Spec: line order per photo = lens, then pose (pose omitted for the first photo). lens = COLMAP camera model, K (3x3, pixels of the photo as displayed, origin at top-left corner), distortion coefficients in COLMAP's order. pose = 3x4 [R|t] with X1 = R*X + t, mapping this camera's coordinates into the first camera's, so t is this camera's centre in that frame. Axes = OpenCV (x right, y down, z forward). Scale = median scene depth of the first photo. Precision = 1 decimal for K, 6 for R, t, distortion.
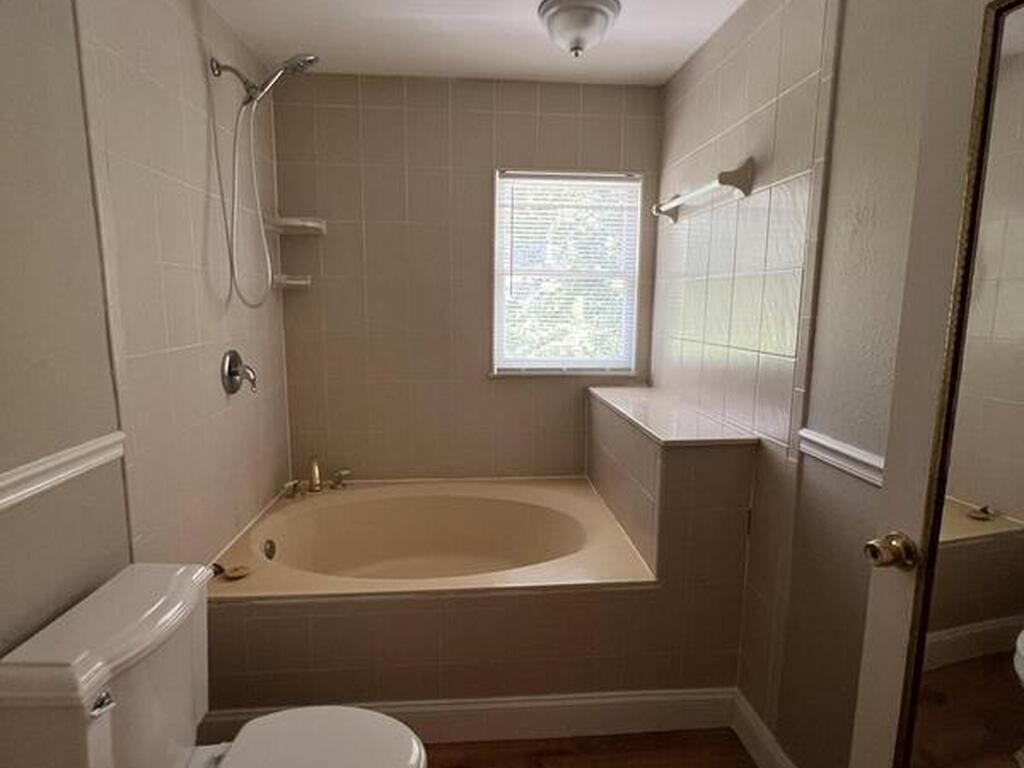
lens RADIAL K [[549.8, 0, 512.0], [0, 549.8, 382.9], [0, 0, 1]] dist [0.004130, 0.000106]
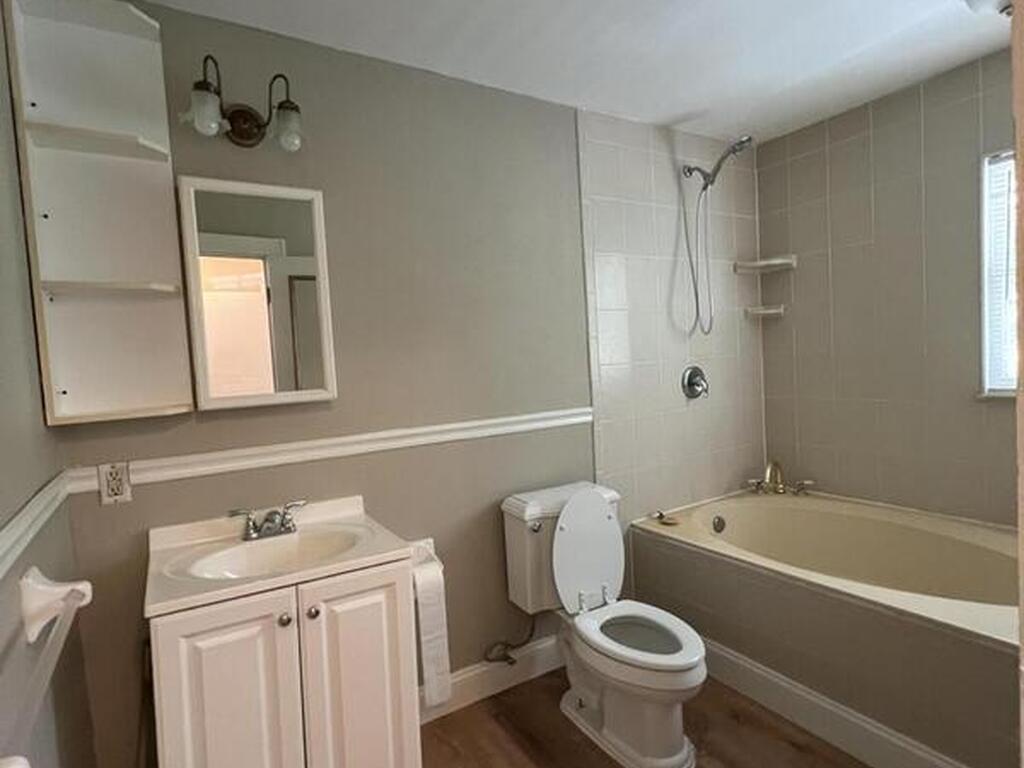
lens RADIAL K [[549.8, 0, 508.2], [0, 549.8, 384.2], [0, 0, 1]] dist [0.004130, 0.000106]
pose [[0.458027, 0.011020, -0.888870, 0.461953], [-0.071858, 0.997110, -0.024666, 0.047950], [0.886029, 0.075170, 0.457495, -0.034294]]
